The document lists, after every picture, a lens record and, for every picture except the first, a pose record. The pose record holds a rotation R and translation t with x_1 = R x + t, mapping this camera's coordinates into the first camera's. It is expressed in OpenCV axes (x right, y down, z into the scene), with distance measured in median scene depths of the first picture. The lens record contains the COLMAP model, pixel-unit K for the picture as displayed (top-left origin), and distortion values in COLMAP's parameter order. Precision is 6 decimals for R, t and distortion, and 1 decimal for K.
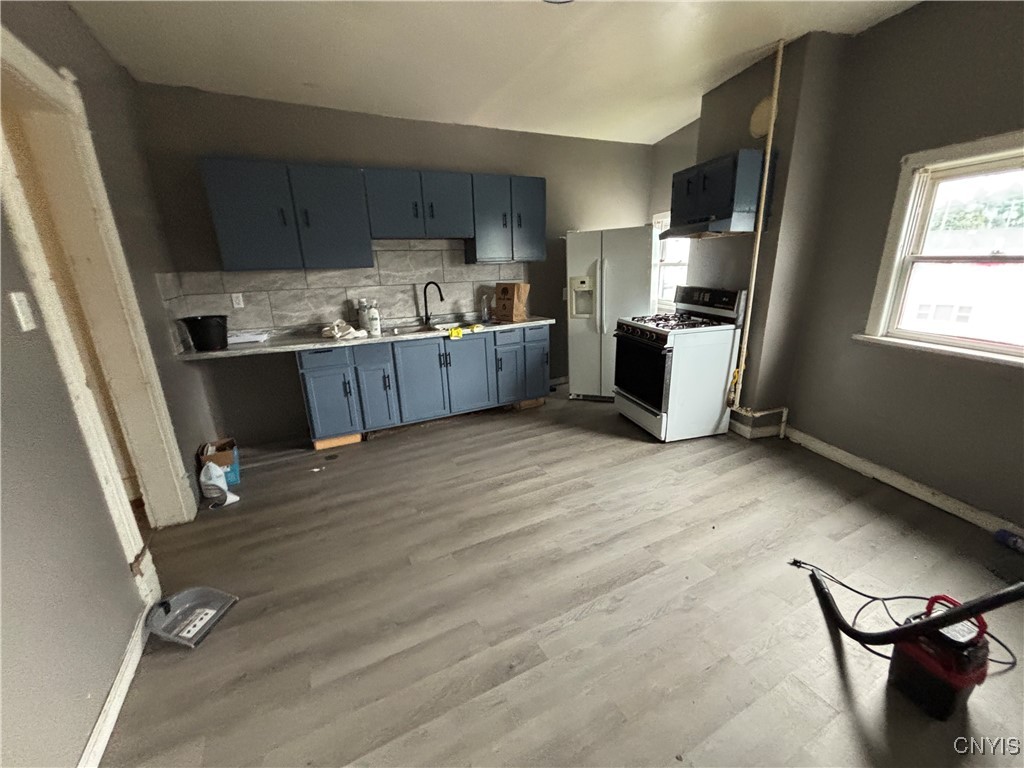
lens RADIAL K [[413.5, 0, 516.3], [0, 413.5, 387.6], [0, 0, 1]] dist [0.000993, -0.000301]
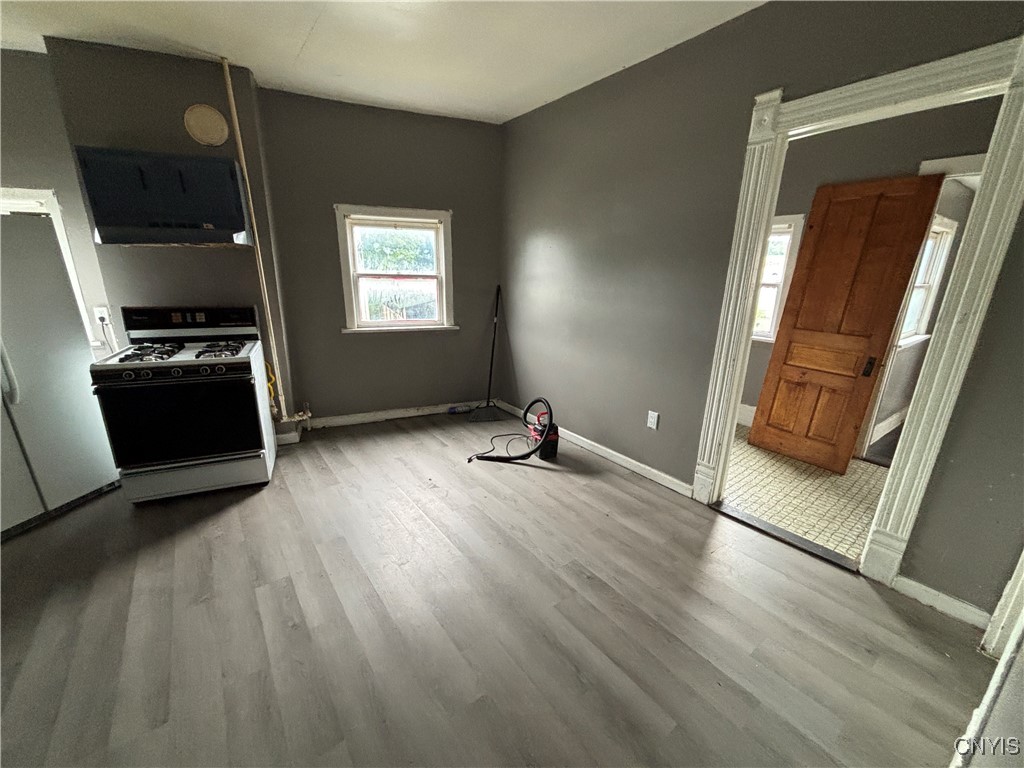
lens RADIAL K [[413.5, 0, 512.5], [0, 413.5, 387.8], [0, 0, 1]] dist [0.000993, -0.000301]
pose [[-0.160966, -0.253387, 0.953879, -0.503662], [0.274866, 0.916736, 0.289904, -0.160958], [-0.947913, 0.308854, -0.077916, 0.524524]]
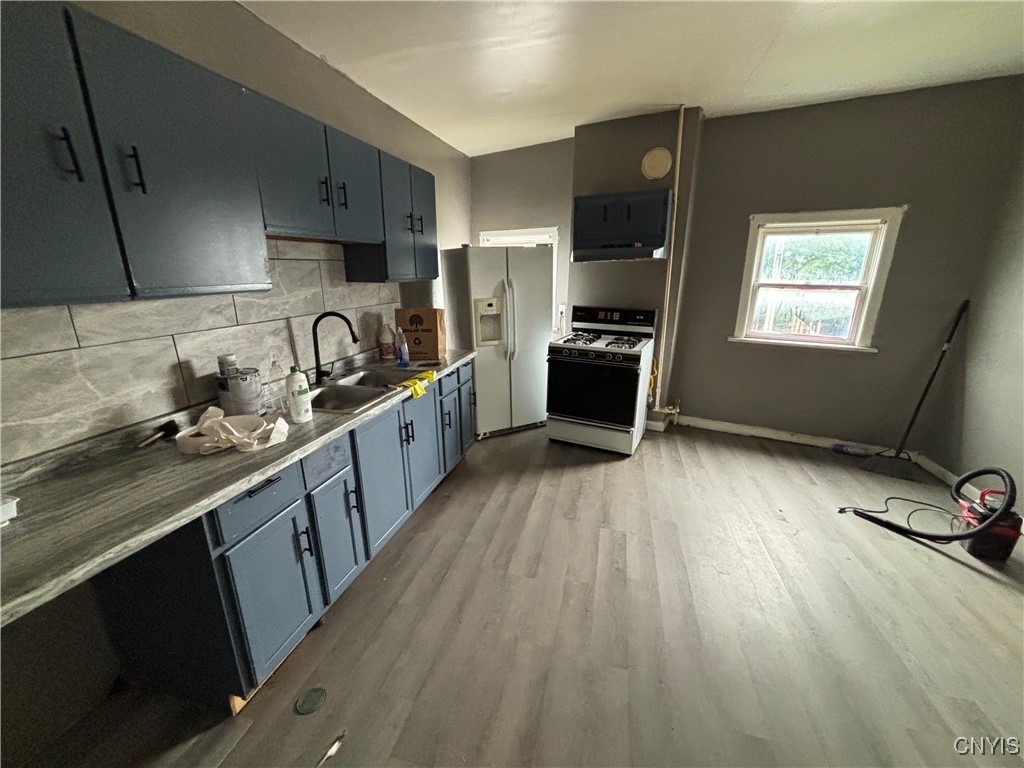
lens RADIAL K [[413.5, 0, 514.9], [0, 413.5, 388.8], [0, 0, 1]] dist [0.000993, -0.000301]
pose [[0.664747, -0.180925, 0.724830, -0.565297], [0.196659, 0.978390, 0.063859, -0.157646], [-0.720720, 0.100094, 0.685962, 0.480162]]
